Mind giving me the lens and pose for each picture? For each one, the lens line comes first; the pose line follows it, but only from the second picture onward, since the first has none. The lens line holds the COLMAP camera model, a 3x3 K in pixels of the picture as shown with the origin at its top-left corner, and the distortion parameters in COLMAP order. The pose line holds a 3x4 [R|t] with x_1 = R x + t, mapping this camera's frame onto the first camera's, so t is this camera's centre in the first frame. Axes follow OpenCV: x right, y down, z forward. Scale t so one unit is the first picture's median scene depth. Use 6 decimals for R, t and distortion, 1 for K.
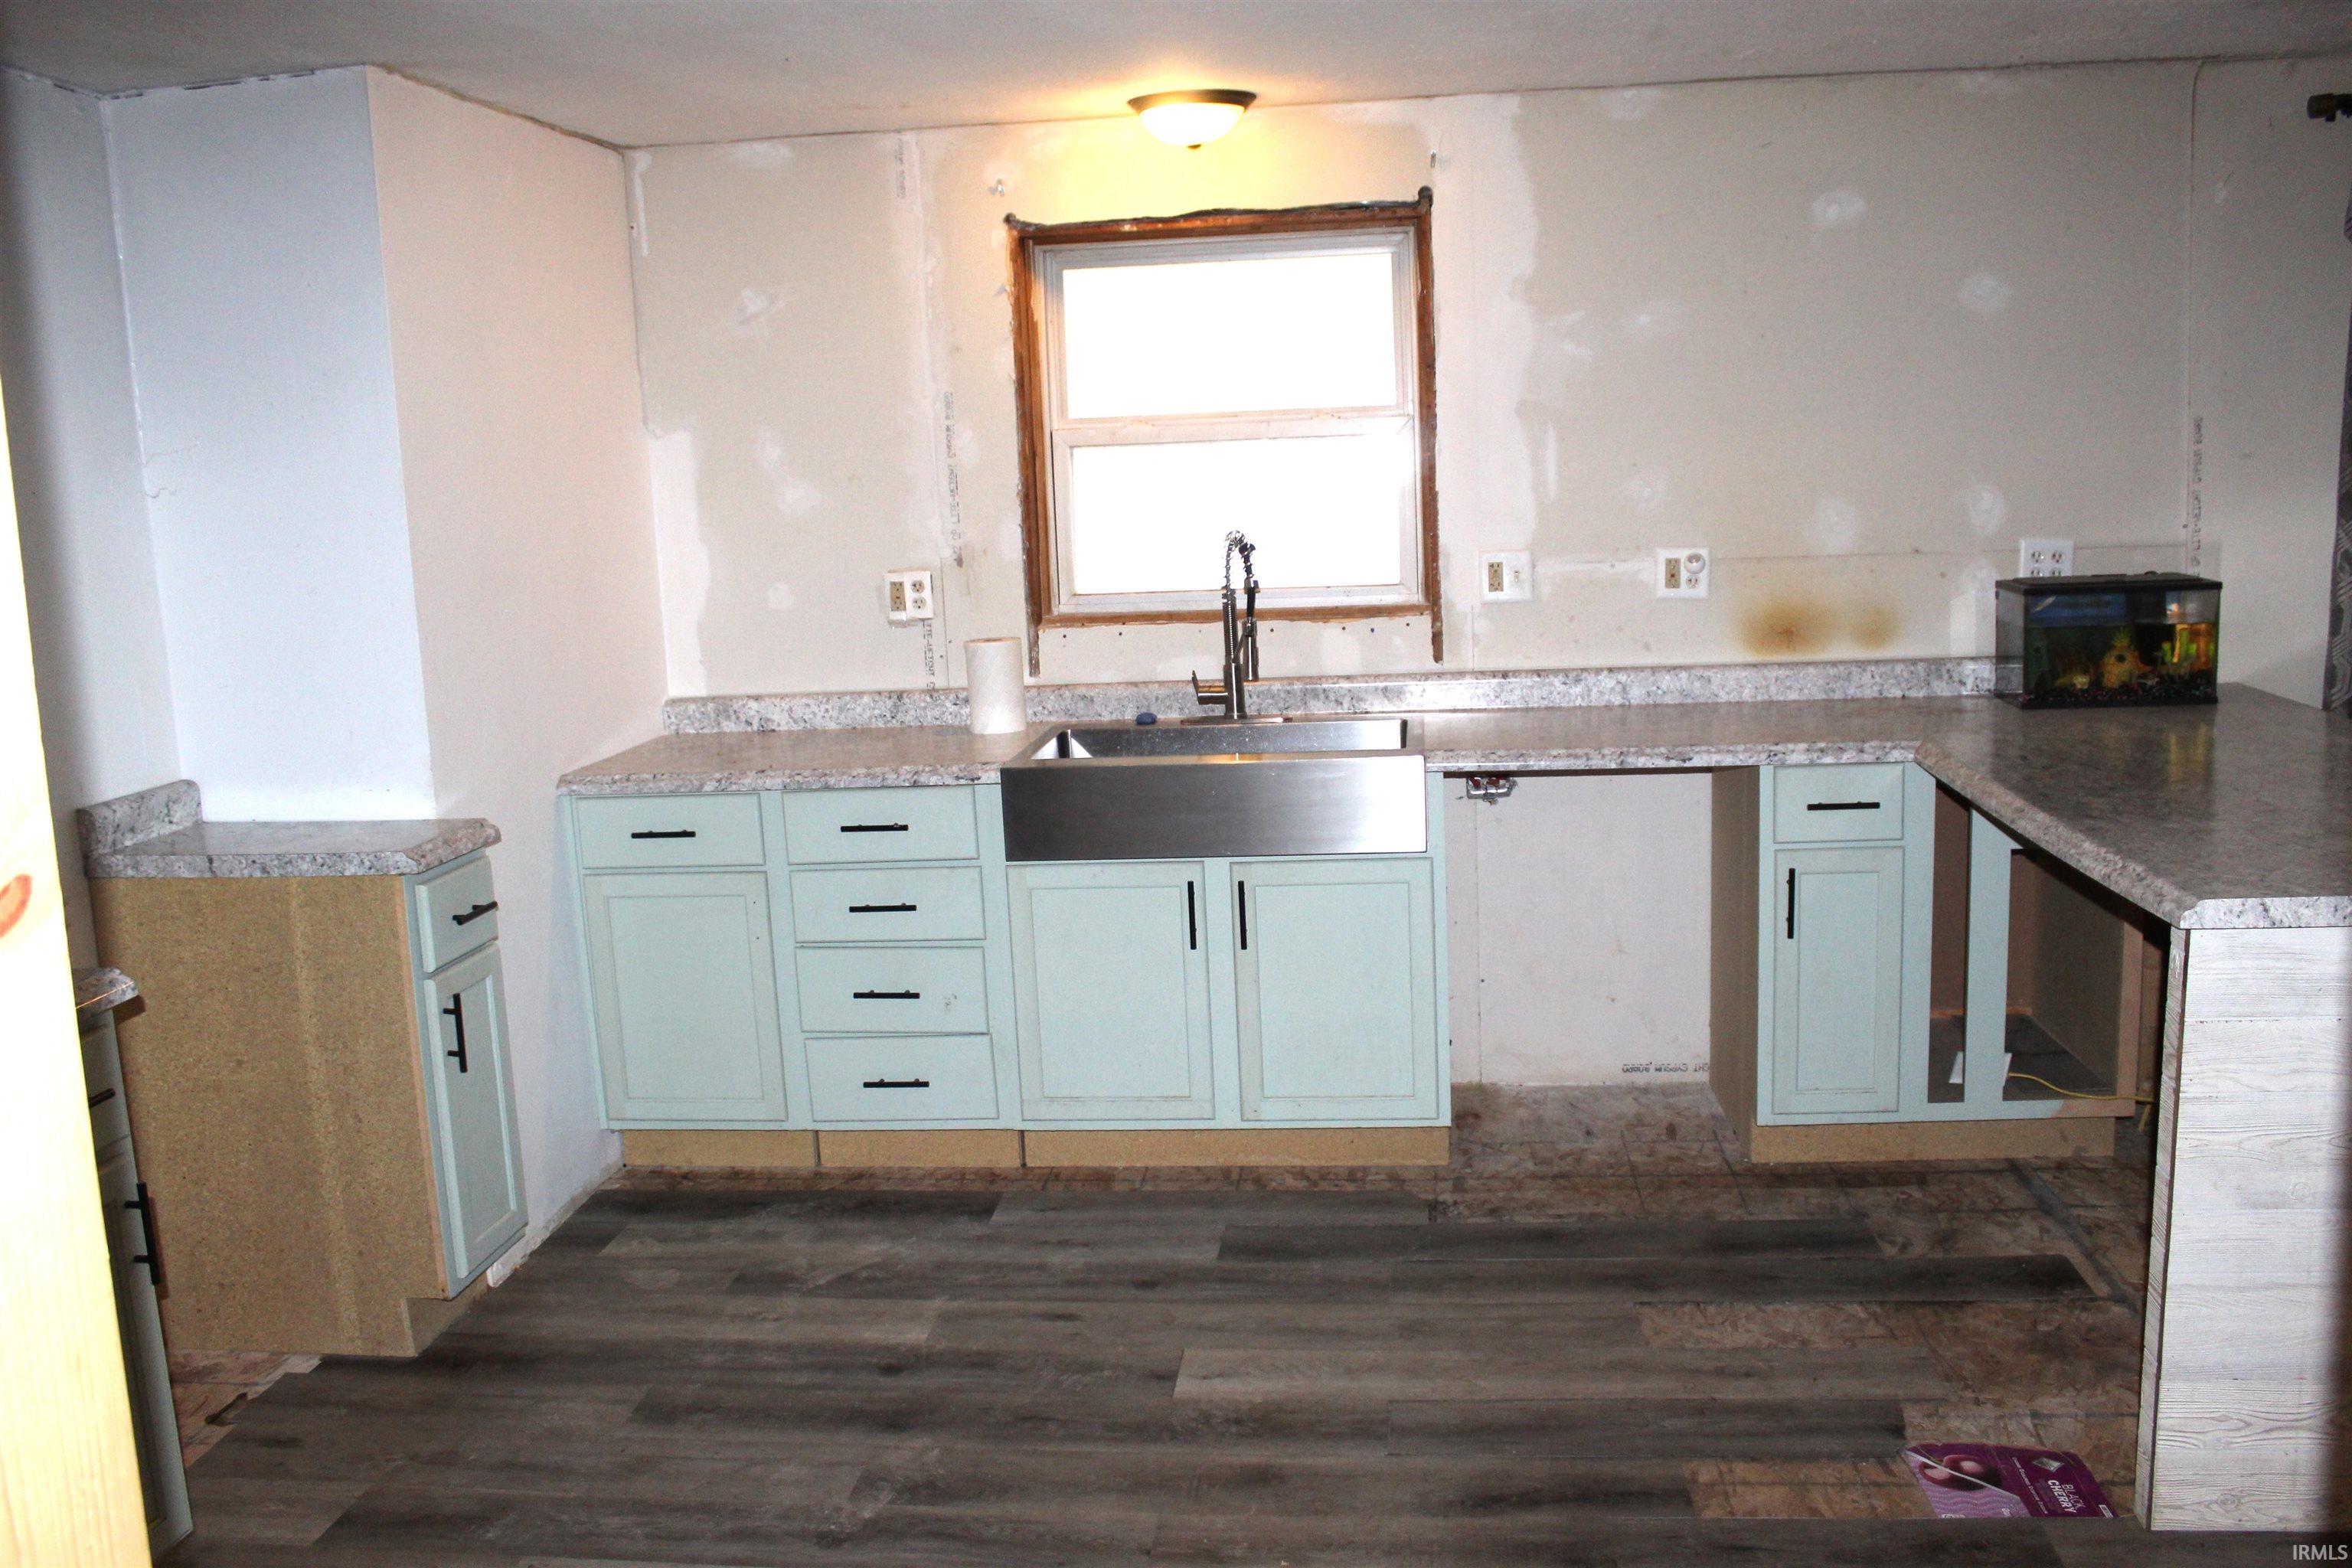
lens RADIAL K [[1965.4, 0, 1173.5], [0, 1965.4, 774.2], [0, 0, 1]] dist [-0.163778, 0.144324]
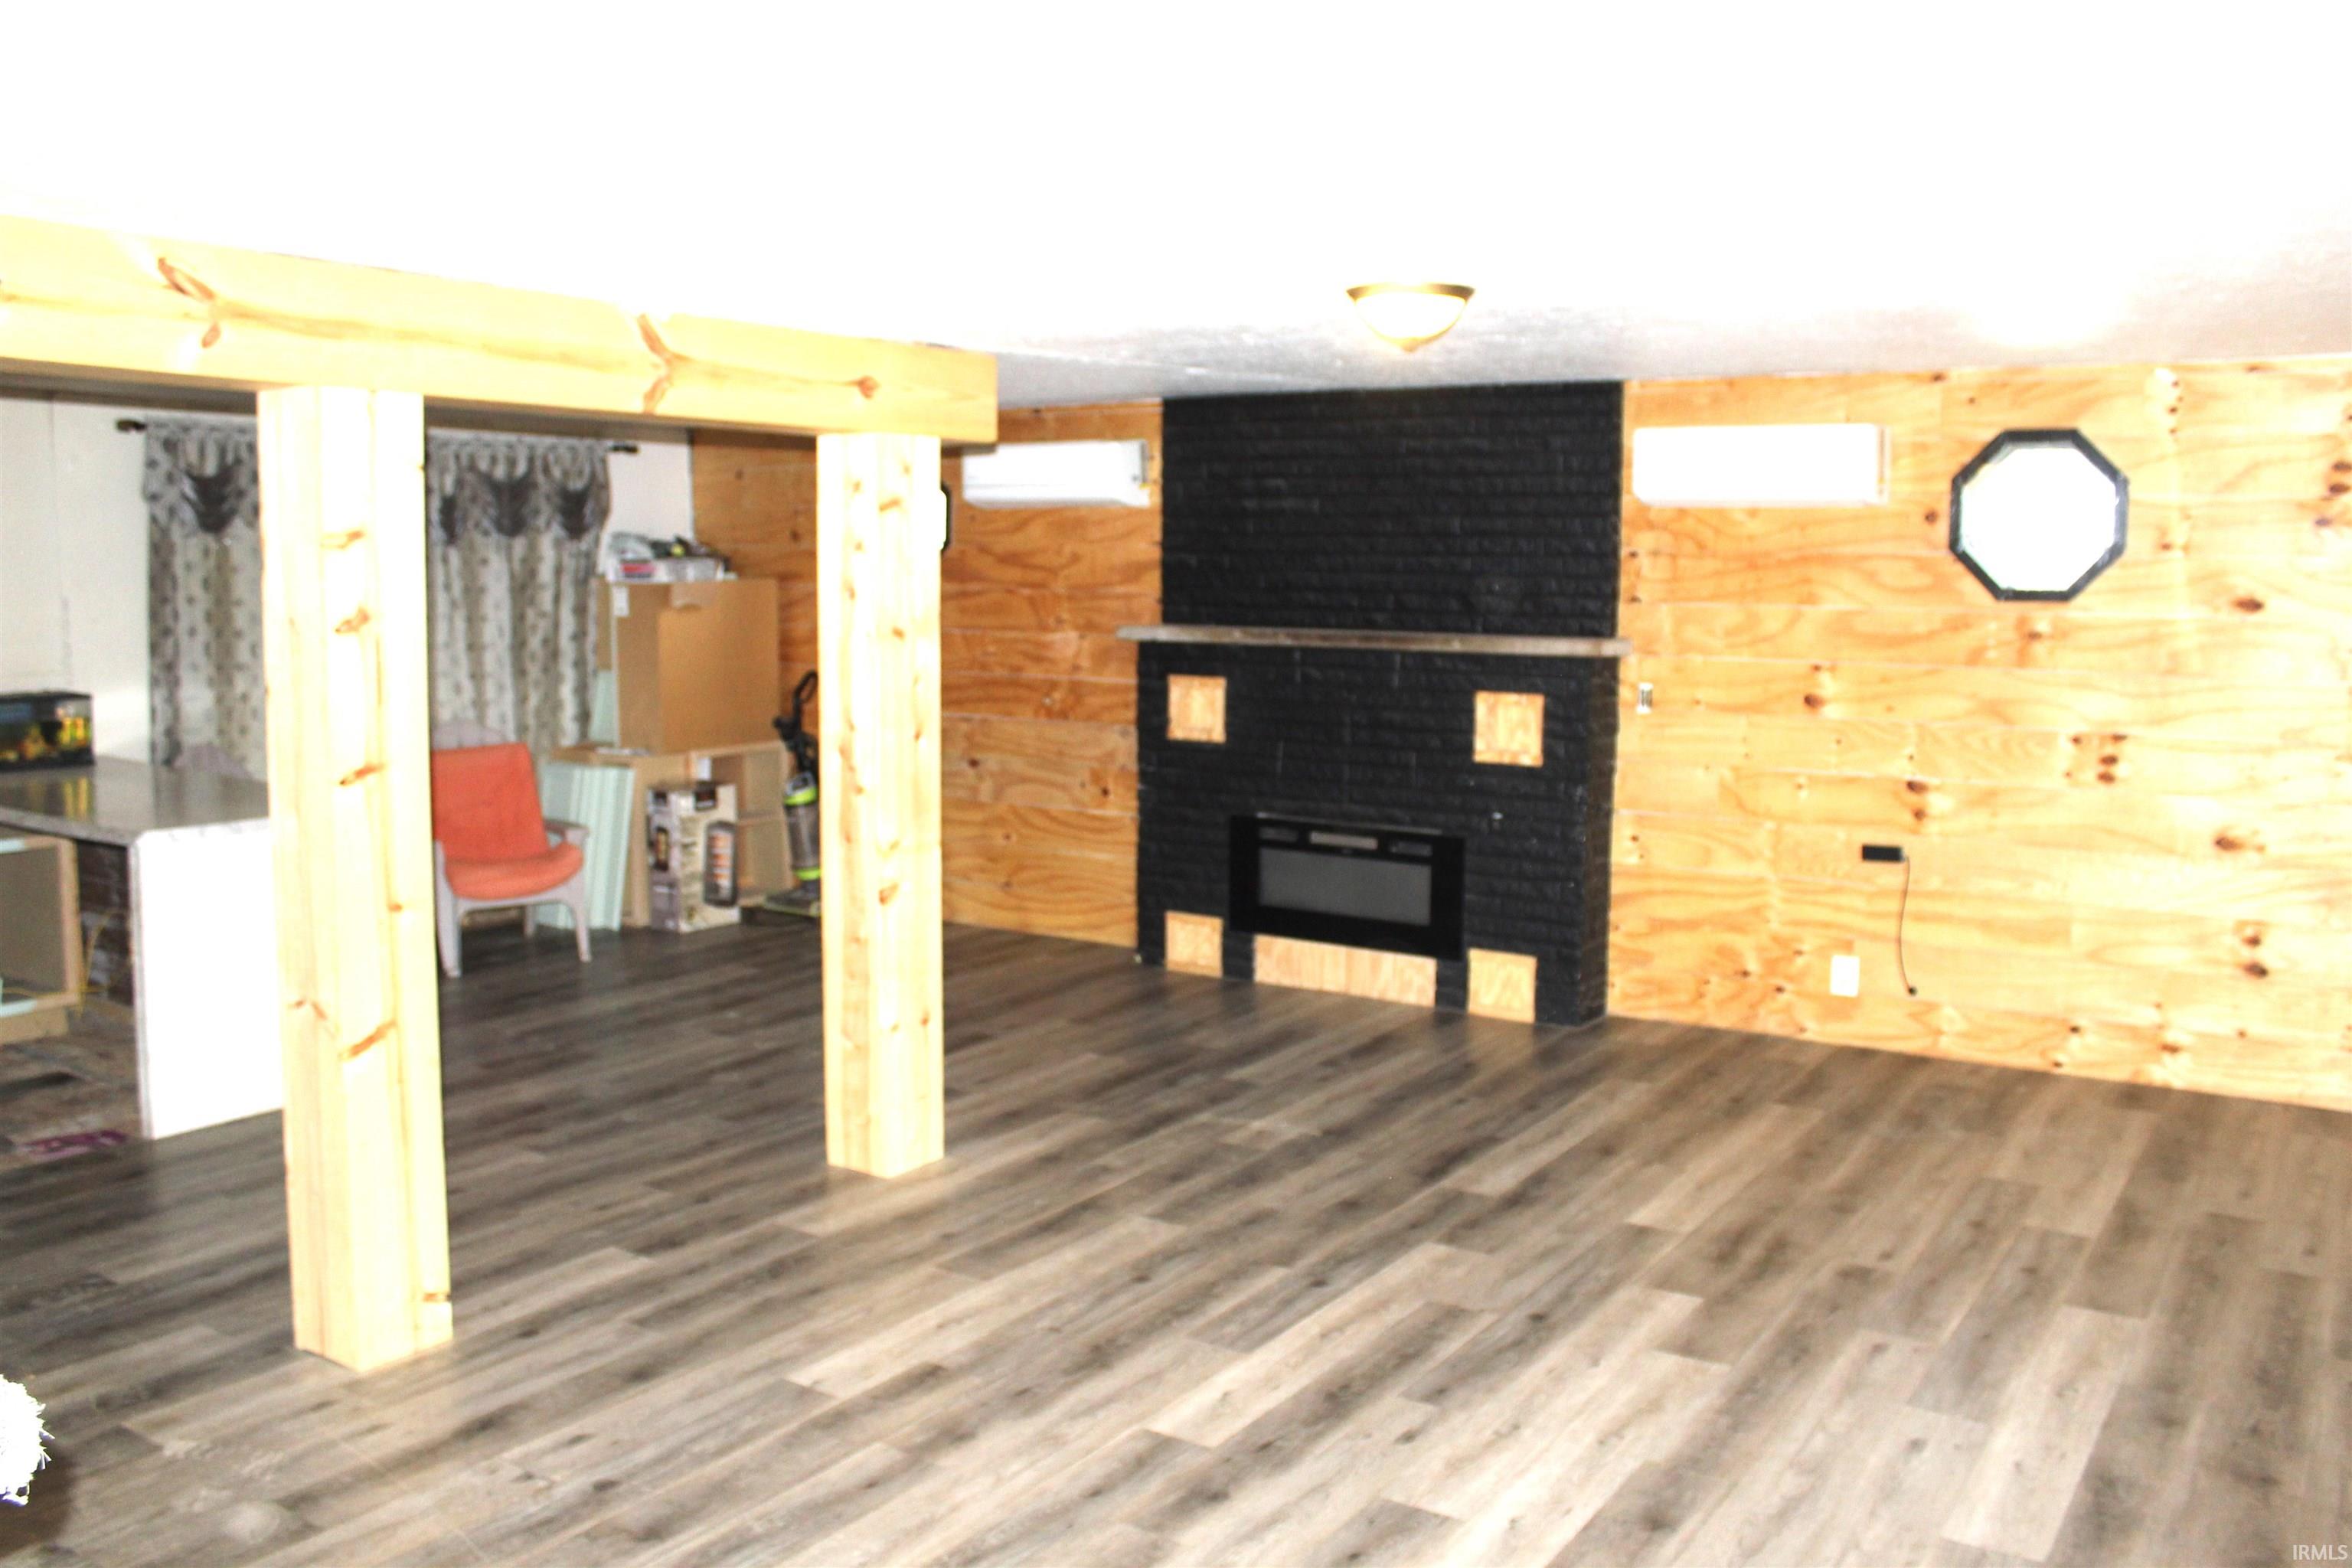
lens RADIAL K [[1965.4, 0, 1173.7], [0, 1965.4, 768.7], [0, 0, 1]] dist [-0.163778, 0.144324]
pose [[0.458767, -0.046393, 0.887344, -0.506701], [0.107146, 0.994237, -0.003414, 0.074785], [-0.882073, 0.096642, 0.461095, -0.636595]]
